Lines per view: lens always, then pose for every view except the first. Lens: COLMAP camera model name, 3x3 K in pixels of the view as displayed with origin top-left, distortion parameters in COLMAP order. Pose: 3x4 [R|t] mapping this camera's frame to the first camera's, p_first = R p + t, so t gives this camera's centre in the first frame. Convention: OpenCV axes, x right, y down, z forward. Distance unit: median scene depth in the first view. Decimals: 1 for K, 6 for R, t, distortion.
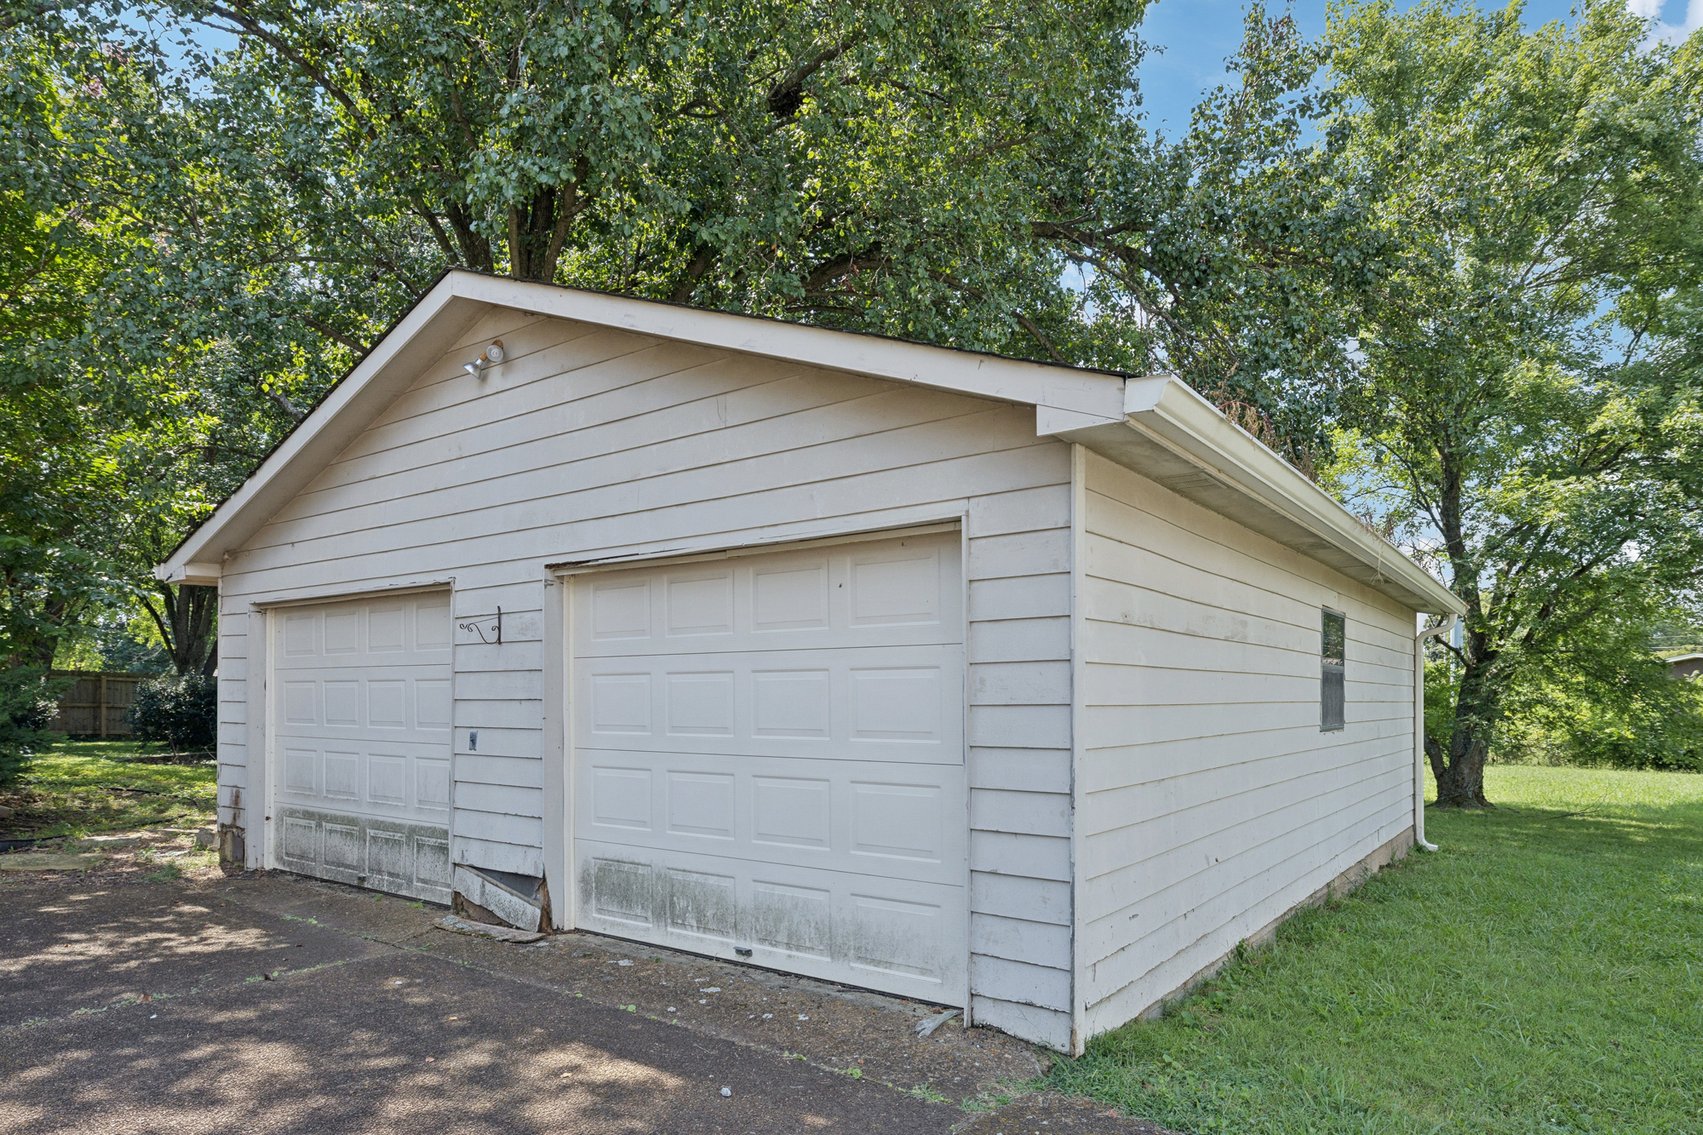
lens RADIAL K [[991.8, 0, 849.4], [0, 991.8, 704.1], [0, 0, 1]] dist [-0.001476, 0.000725]
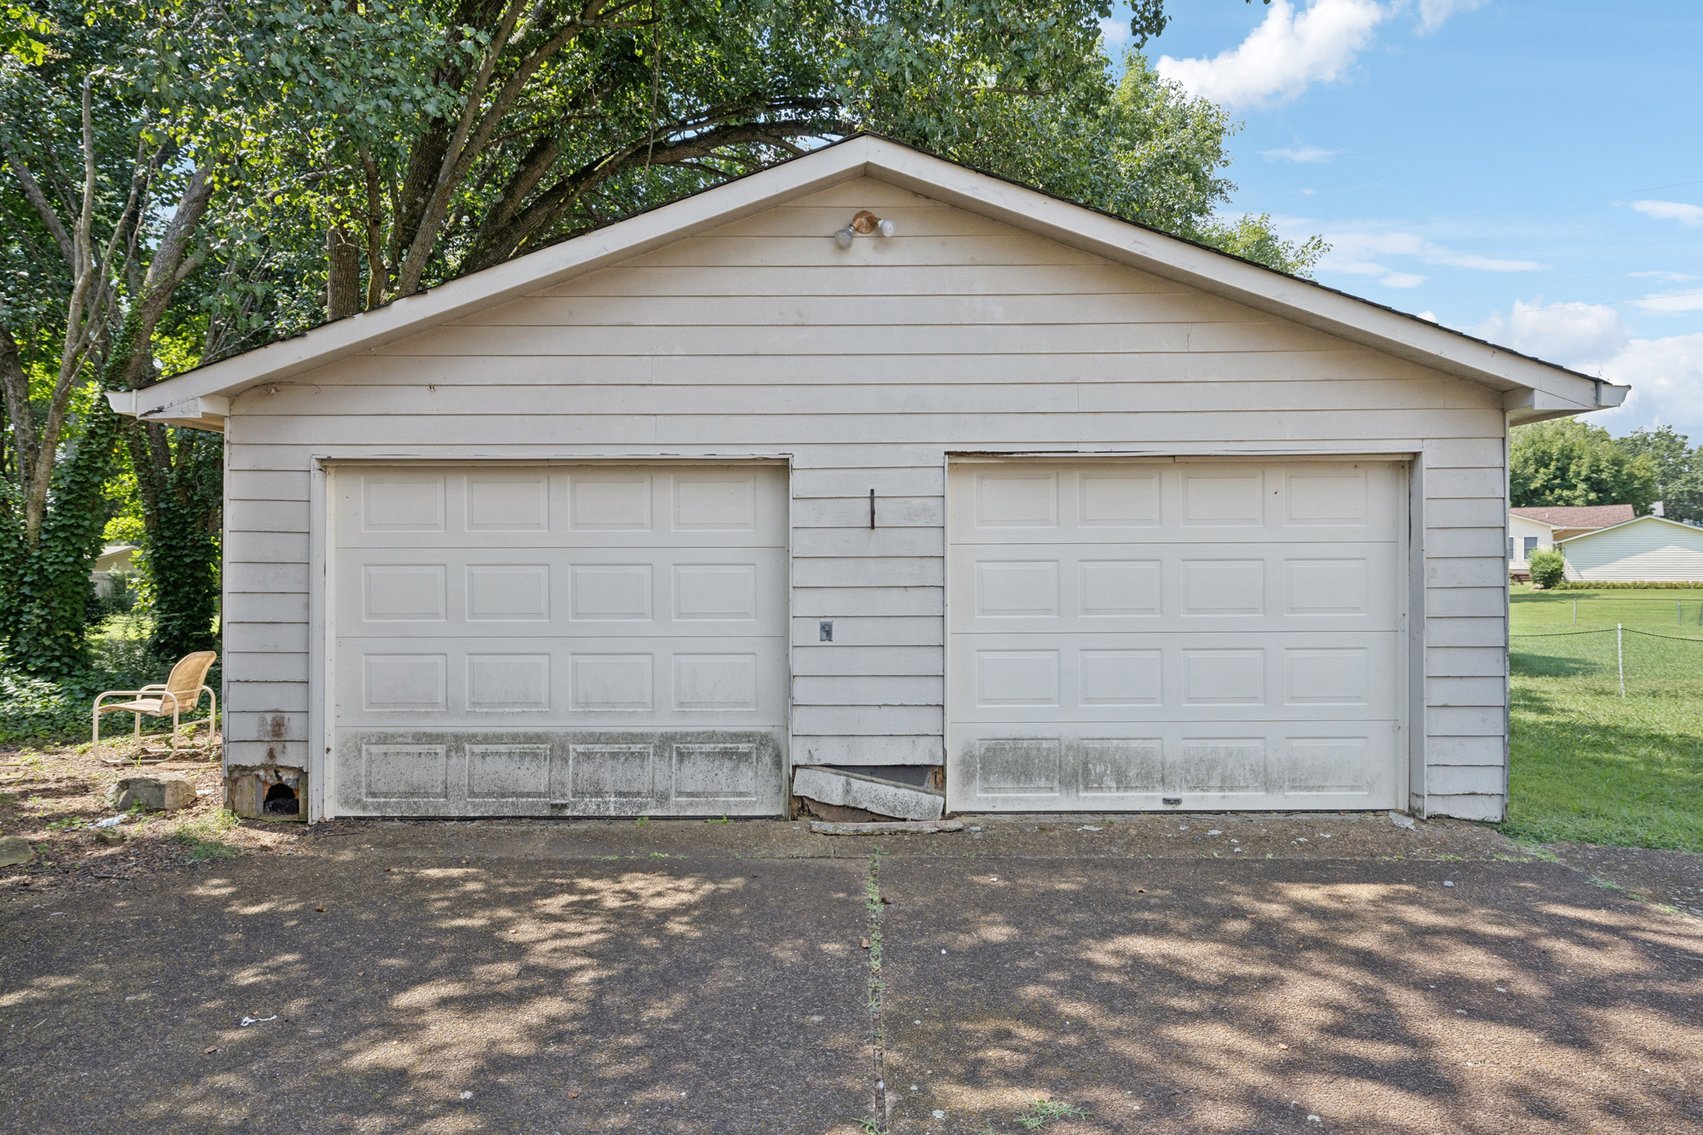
lens RADIAL K [[1006.3, 0, 851.5], [0, 1006.3, 567.5], [0, 0, 1]] dist [-0.003792, -0.000346]
pose [[0.814105, -0.008625, 0.580654, -1.005180], [0.008093, 0.999961, 0.003506, -0.028678], [-0.580661, 0.001845, 0.814143, 0.236640]]
